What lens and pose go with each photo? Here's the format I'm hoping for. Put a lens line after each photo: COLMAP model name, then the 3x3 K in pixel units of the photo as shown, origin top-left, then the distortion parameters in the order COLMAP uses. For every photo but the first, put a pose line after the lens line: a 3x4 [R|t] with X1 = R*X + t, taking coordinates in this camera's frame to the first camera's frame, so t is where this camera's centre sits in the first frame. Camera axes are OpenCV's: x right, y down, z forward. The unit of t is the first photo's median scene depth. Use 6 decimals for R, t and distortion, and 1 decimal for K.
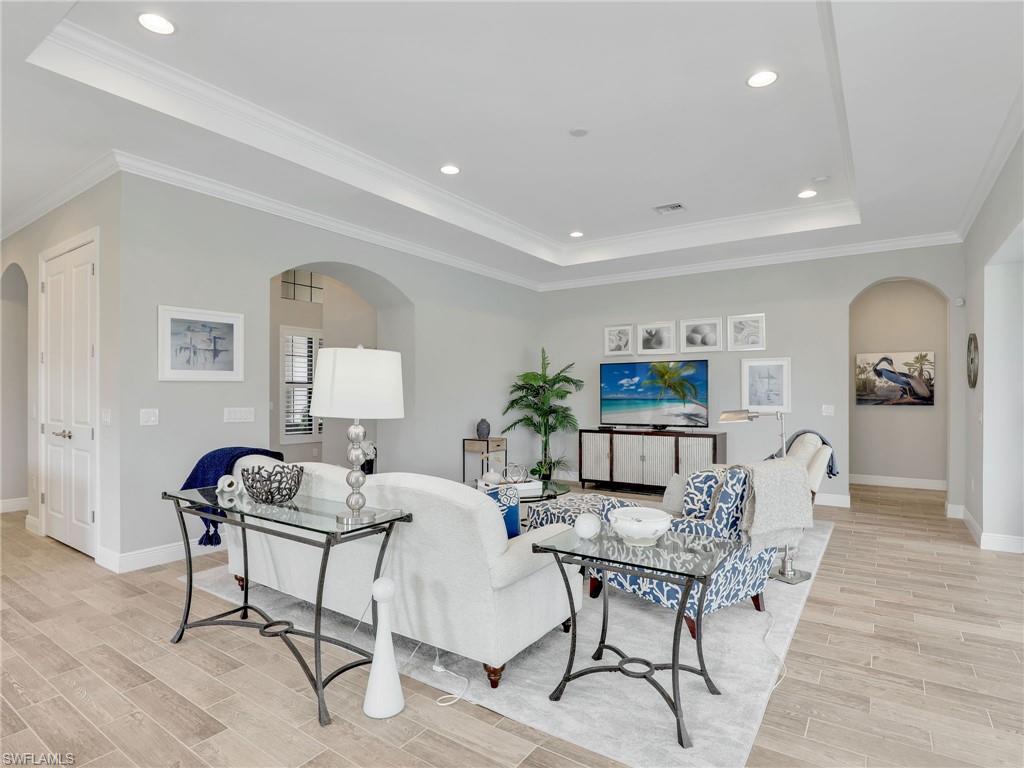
lens RADIAL K [[547.6, 0, 515.0], [0, 547.6, 388.8], [0, 0, 1]] dist [-0.028854, 0.000263]
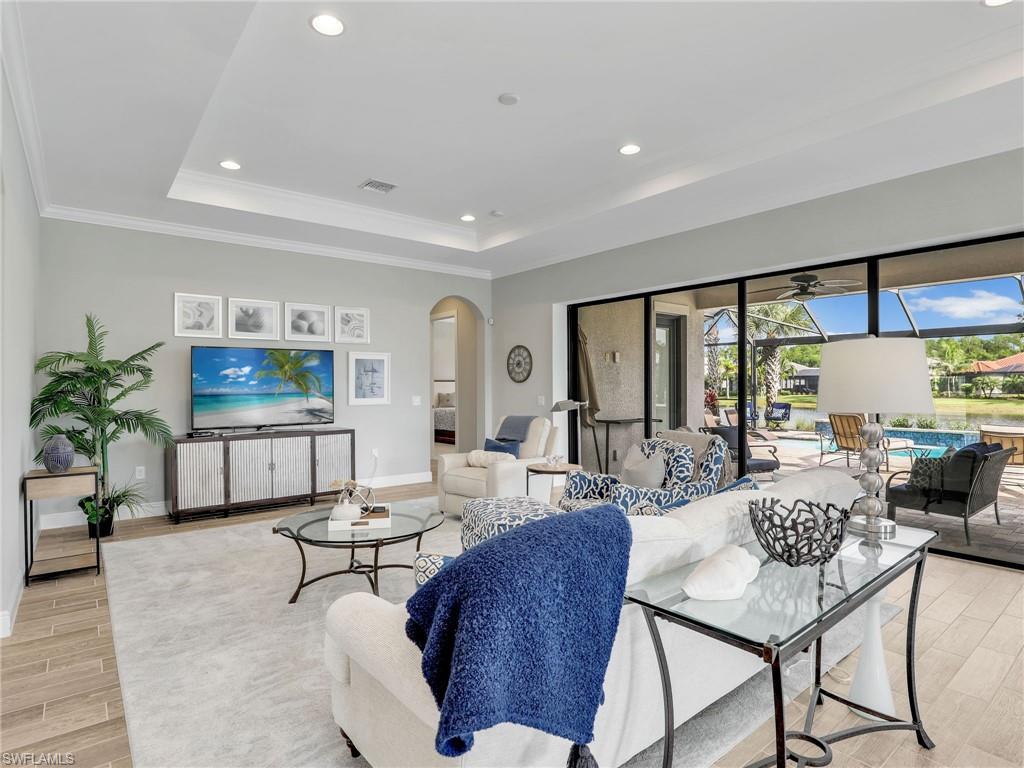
lens RADIAL K [[542.9, 0, 512.0], [0, 542.9, 384.0], [0, 0, 1]] dist [-0.027751, 0.000611]
pose [[0.296359, -0.000492, 0.955077, -0.425492], [-0.006138, 0.999978, 0.002420, -0.000177], [-0.955057, -0.006580, 0.296349, 0.416271]]
